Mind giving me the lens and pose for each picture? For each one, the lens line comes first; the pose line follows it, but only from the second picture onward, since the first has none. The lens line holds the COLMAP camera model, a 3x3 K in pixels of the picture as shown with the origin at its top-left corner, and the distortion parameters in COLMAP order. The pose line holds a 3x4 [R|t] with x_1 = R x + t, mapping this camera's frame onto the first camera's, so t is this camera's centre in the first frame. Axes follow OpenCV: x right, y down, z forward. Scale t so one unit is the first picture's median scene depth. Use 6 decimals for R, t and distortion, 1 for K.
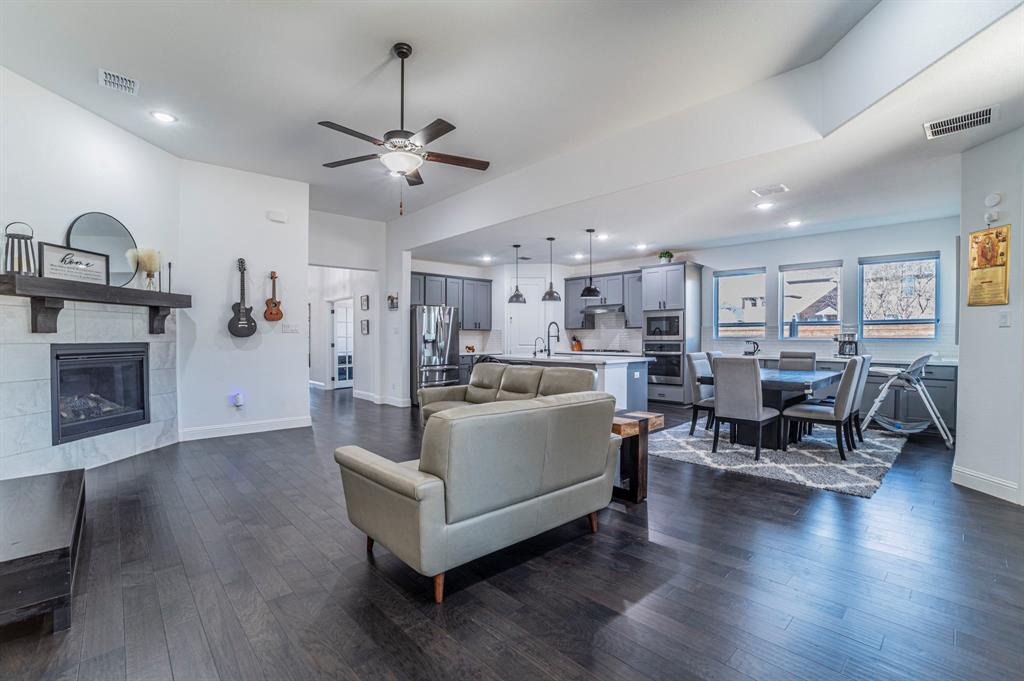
lens RADIAL K [[463.7, 0, 507.0], [0, 463.7, 342.6], [0, 0, 1]] dist [-0.039705, 0.001451]
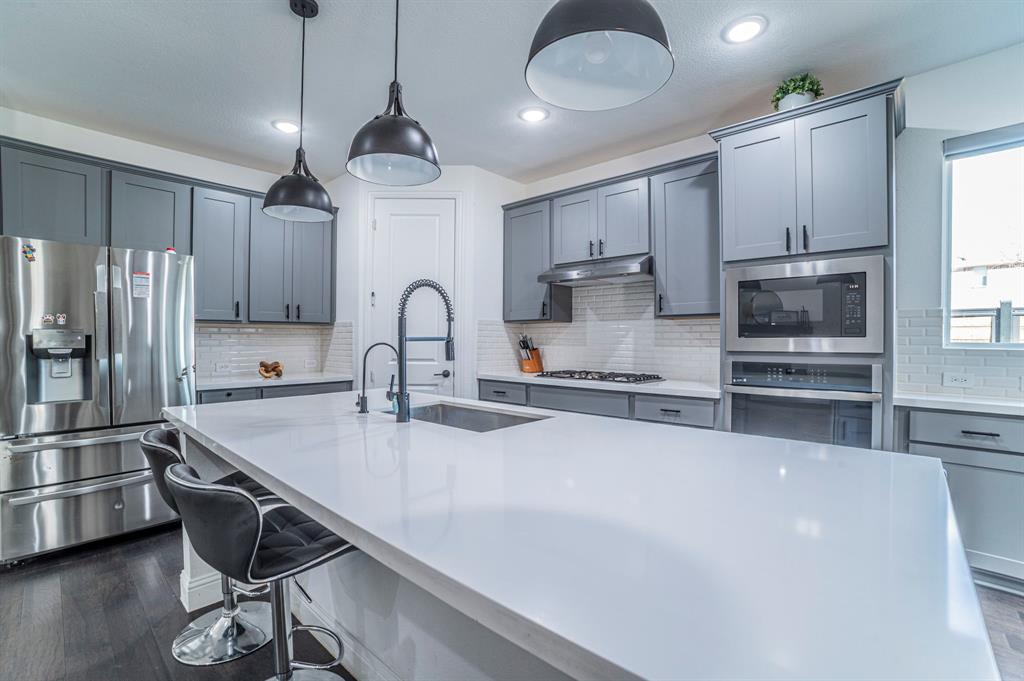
lens RADIAL K [[463.7, 0, 503.9], [0, 463.7, 350.0], [0, 0, 1]] dist [-0.039705, 0.001451]
pose [[0.996766, 0.000888, 0.080352, 0.101710], [-0.001974, 0.999908, 0.013444, -0.009335], [-0.080333, -0.013559, 0.996676, 0.633667]]
